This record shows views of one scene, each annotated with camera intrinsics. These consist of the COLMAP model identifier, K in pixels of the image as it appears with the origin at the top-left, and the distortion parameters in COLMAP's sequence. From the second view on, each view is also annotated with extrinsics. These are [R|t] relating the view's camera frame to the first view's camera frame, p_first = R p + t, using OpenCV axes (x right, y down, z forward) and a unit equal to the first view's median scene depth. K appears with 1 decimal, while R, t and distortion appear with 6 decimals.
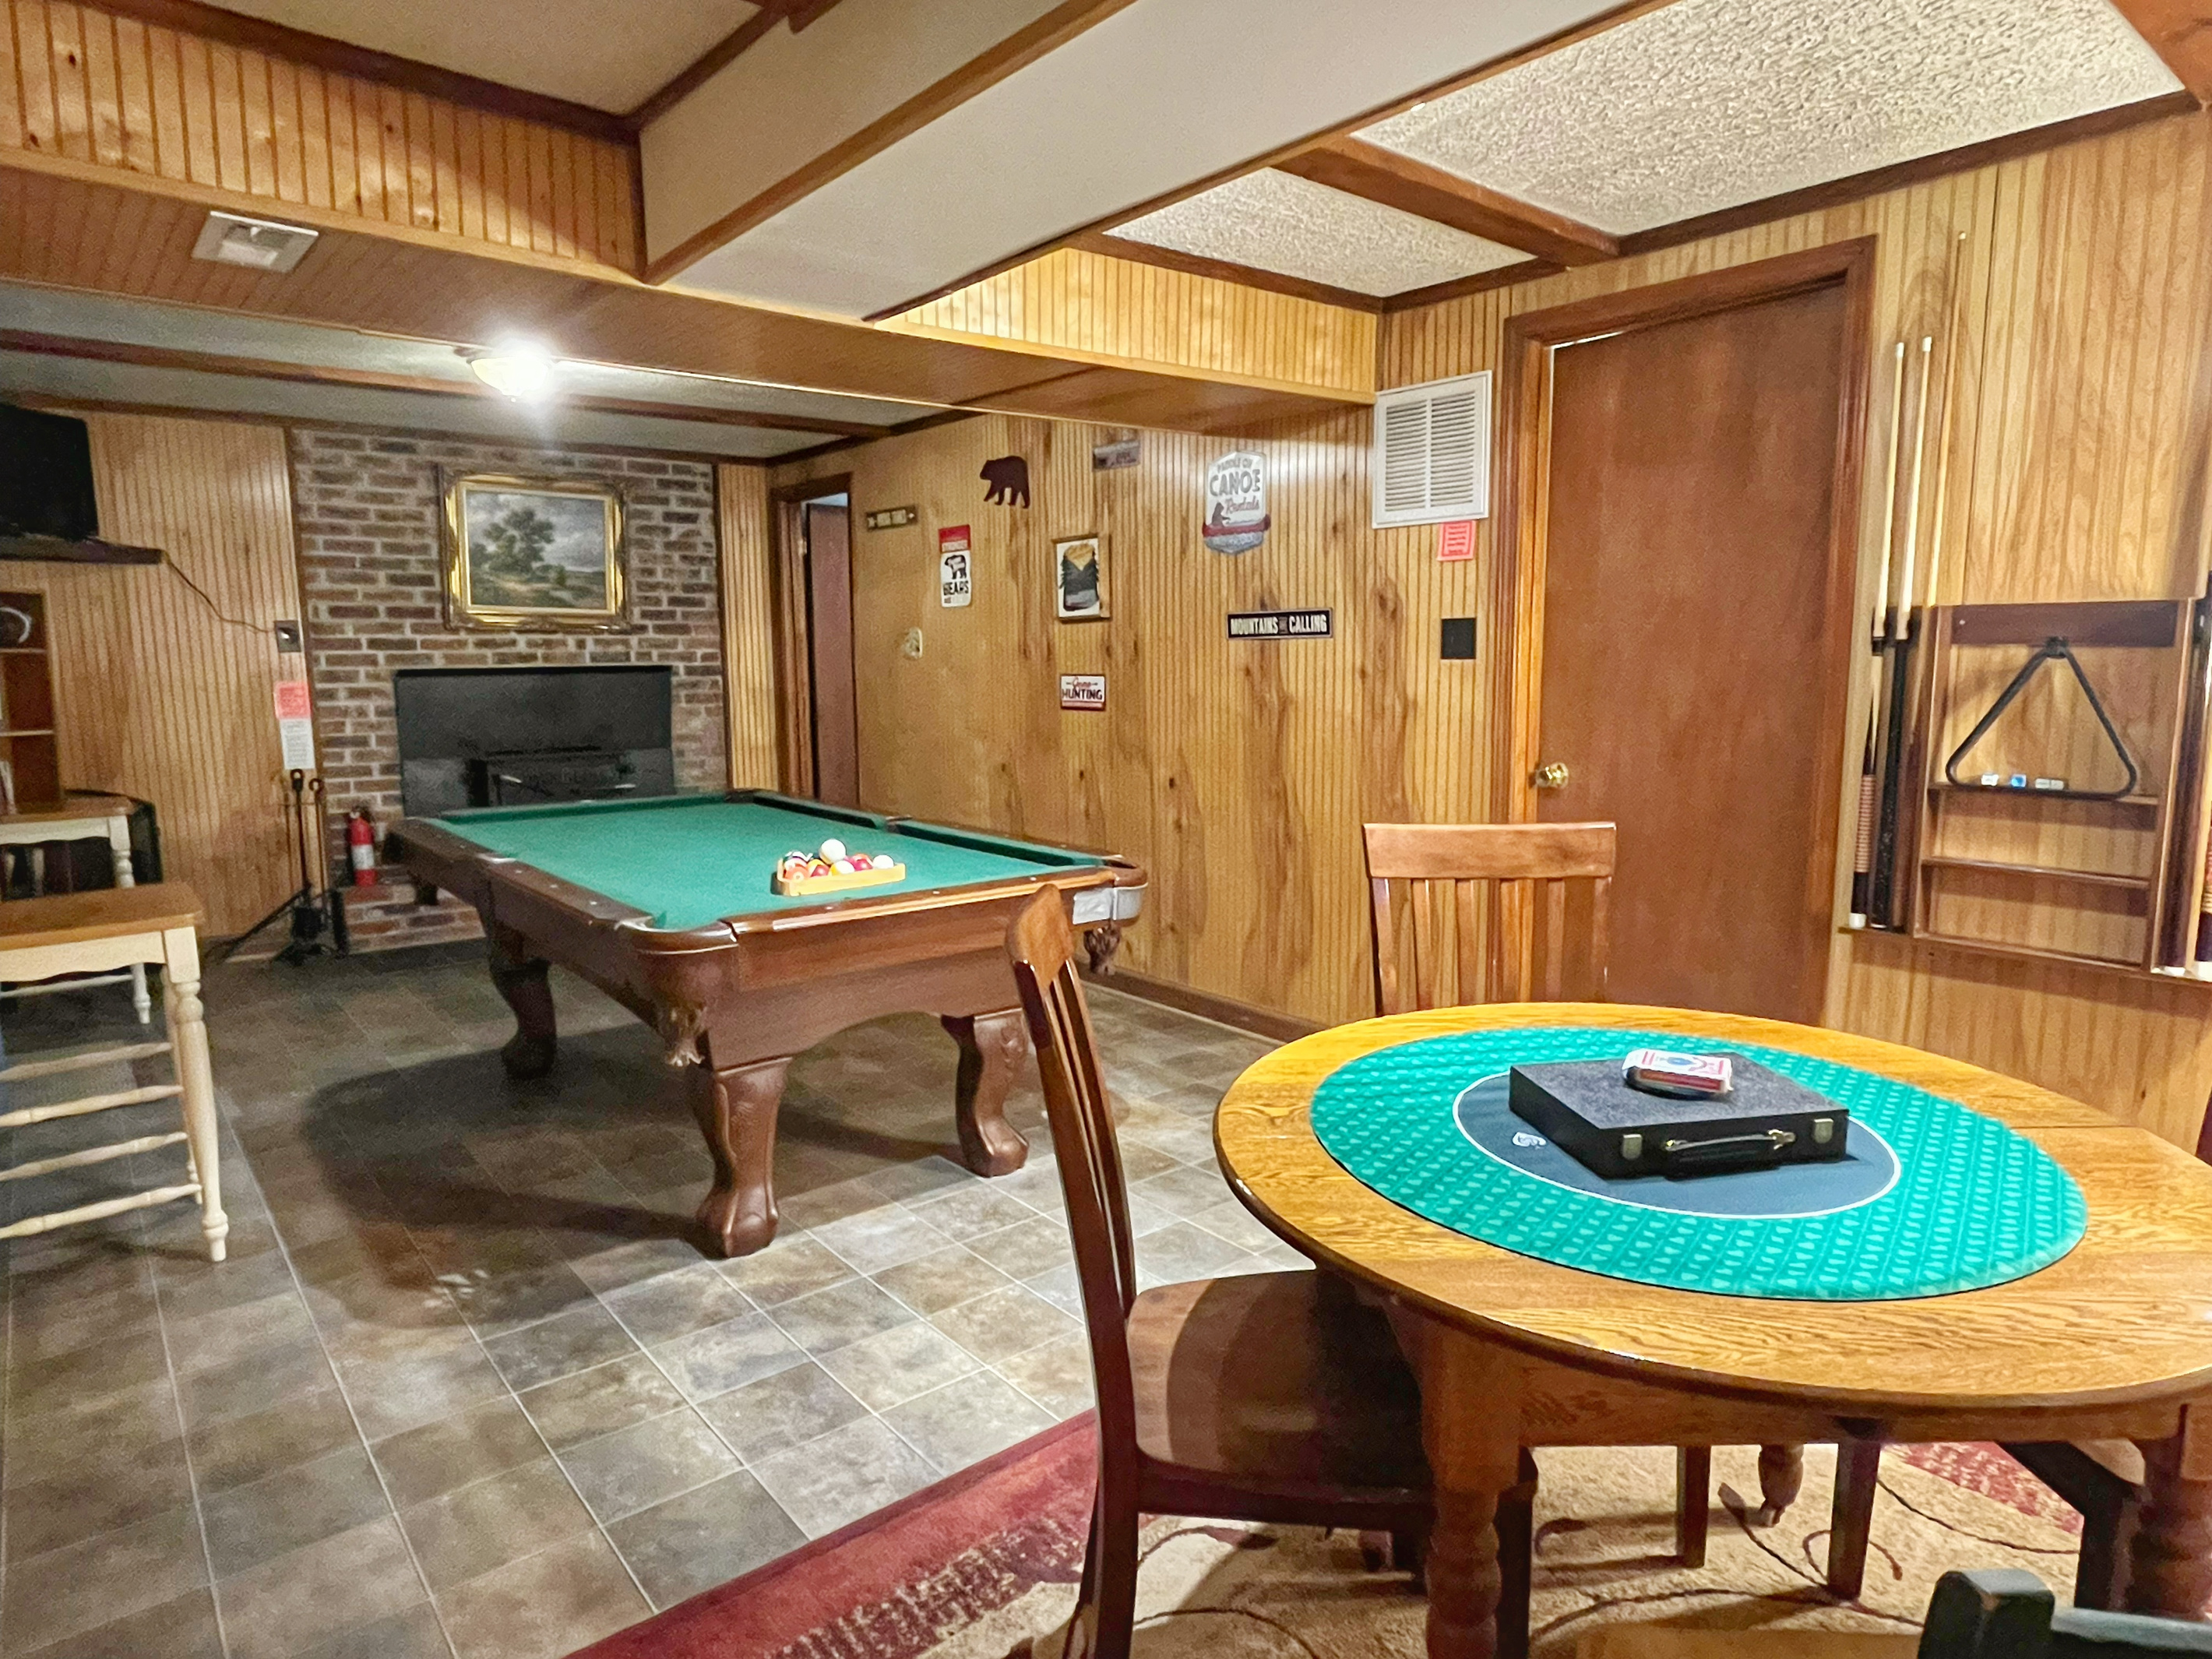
lens RADIAL K [[1298.2, 0, 1113.7], [0, 1298.2, 829.7], [0, 0, 1]] dist [0.003217, -0.000388]
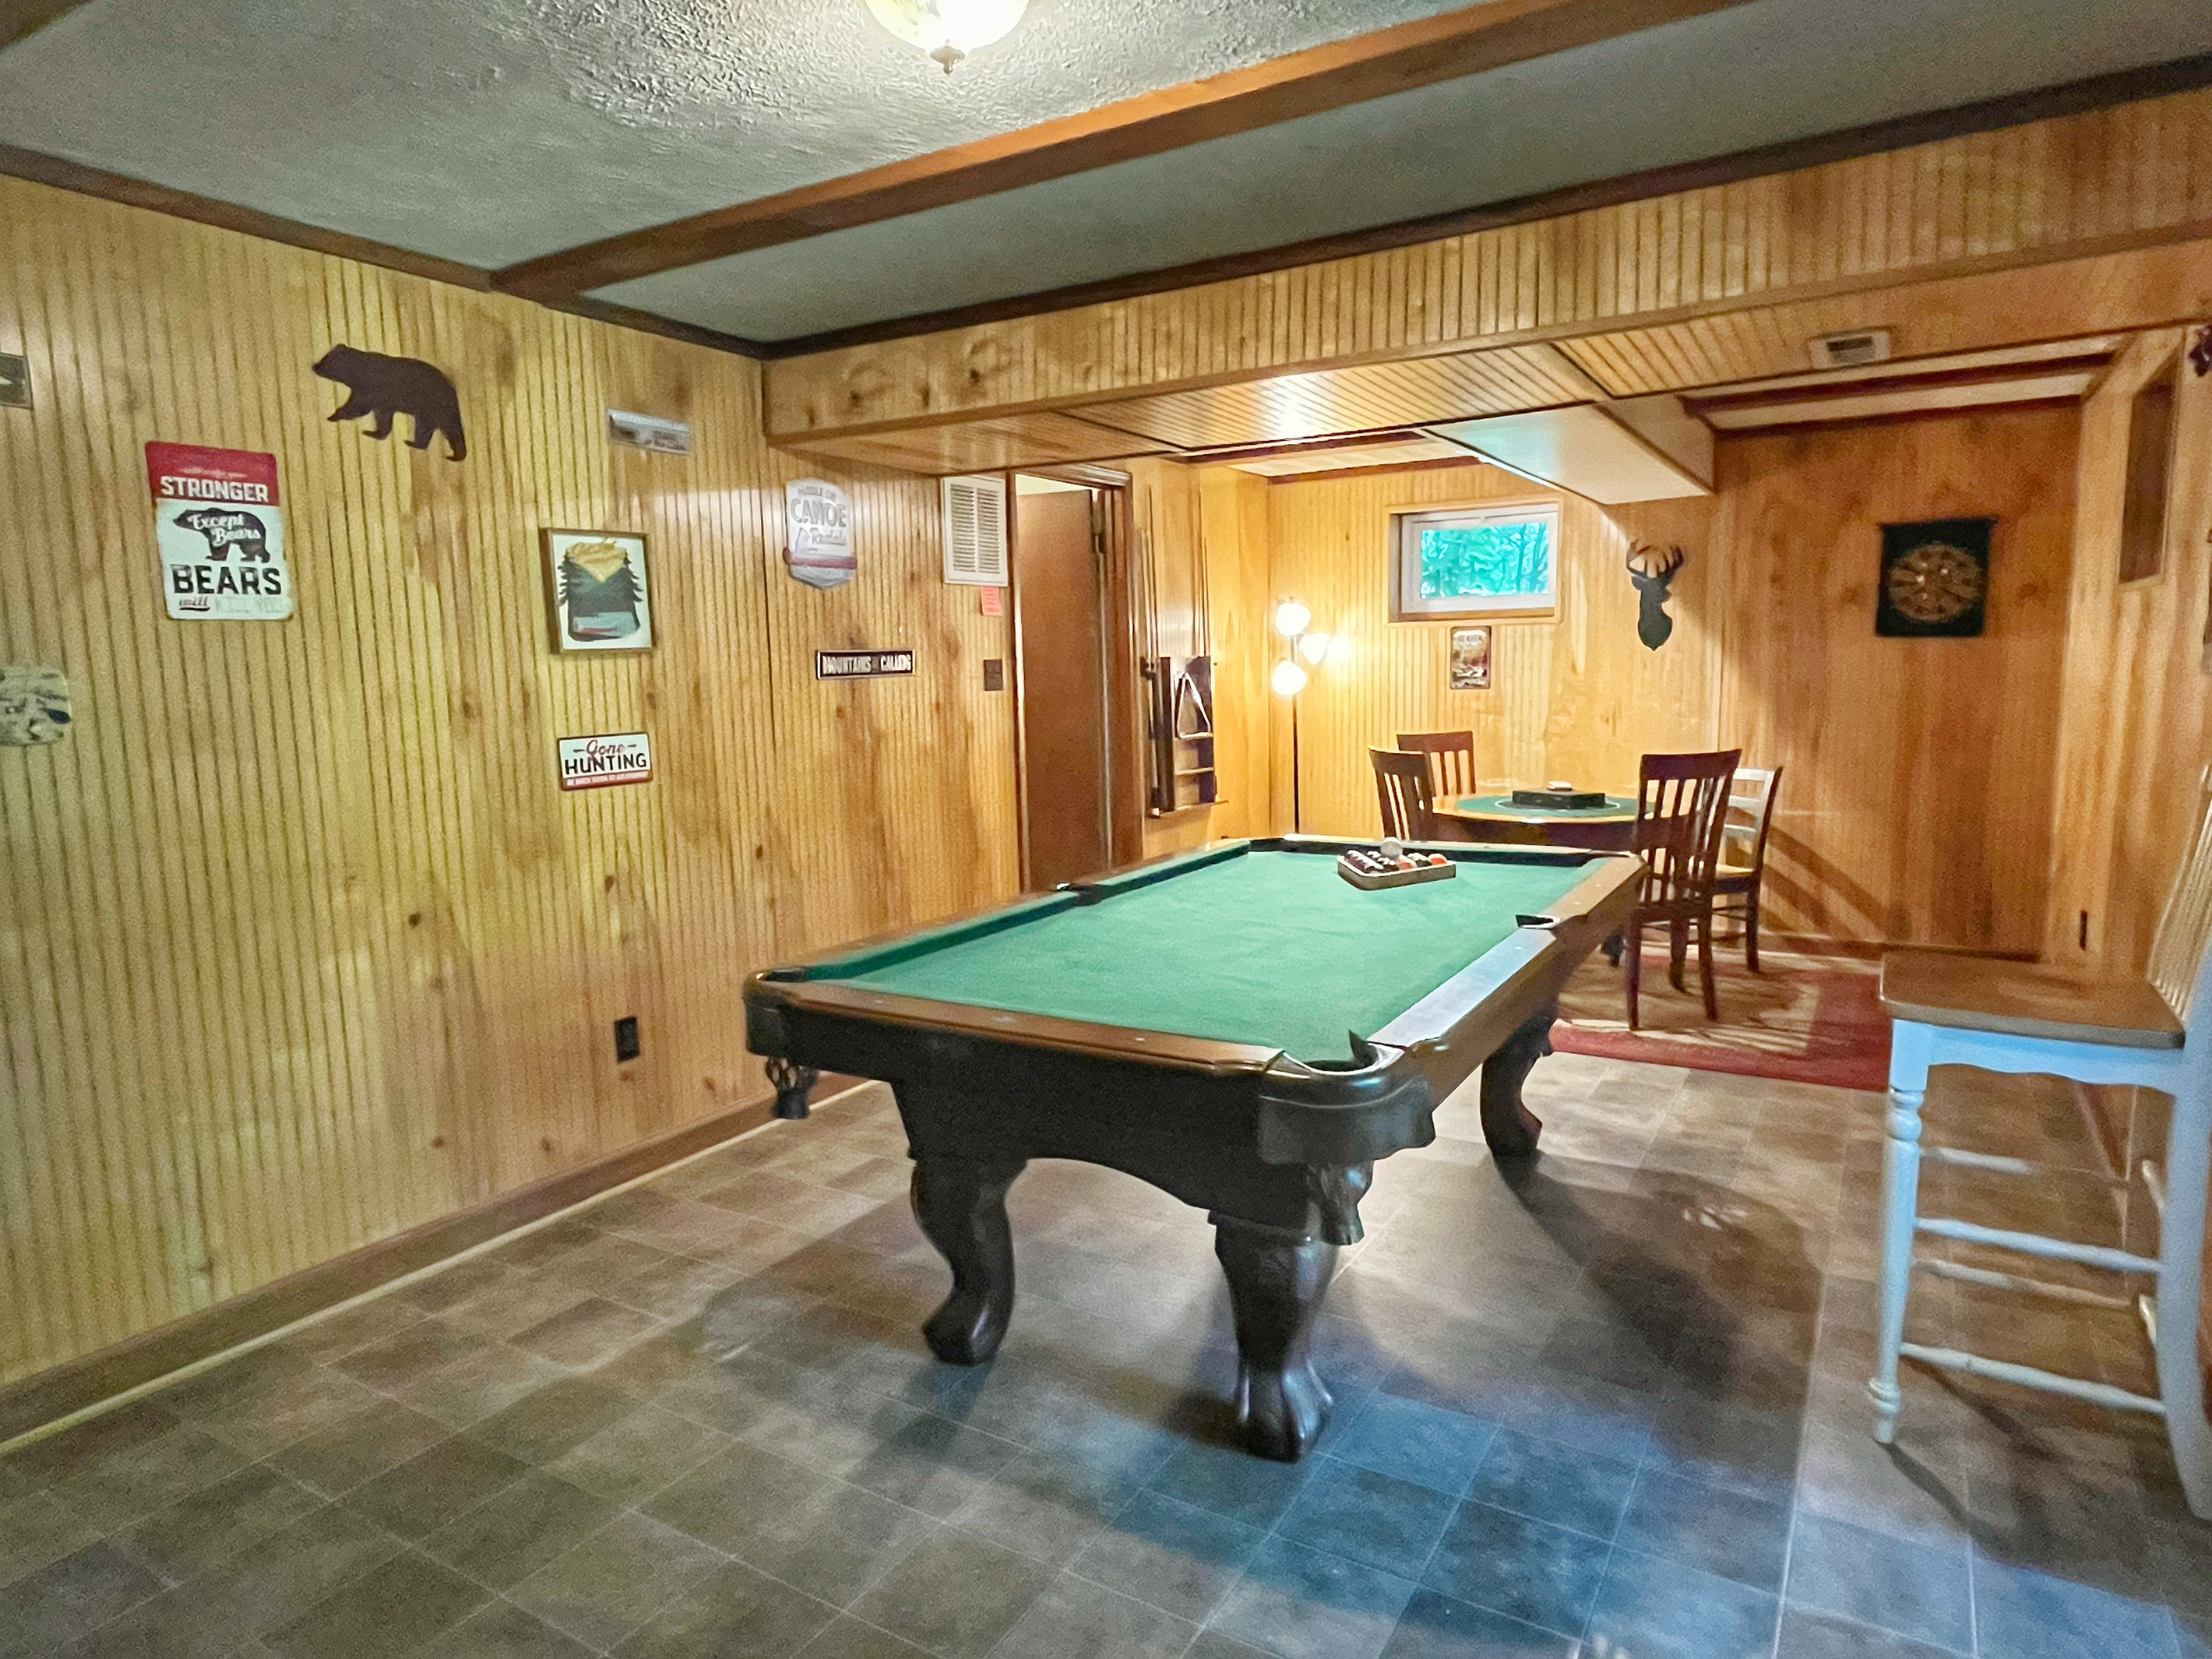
lens RADIAL K [[1298.2, 0, 1115.0], [0, 1298.2, 831.3], [0, 0, 1]] dist [0.003217, -0.000388]
pose [[-0.323002, -0.103980, 0.940669, -0.873707], [0.160803, 0.973464, 0.162821, -0.160007], [-0.932637, 0.203854, -0.297710, 1.117034]]
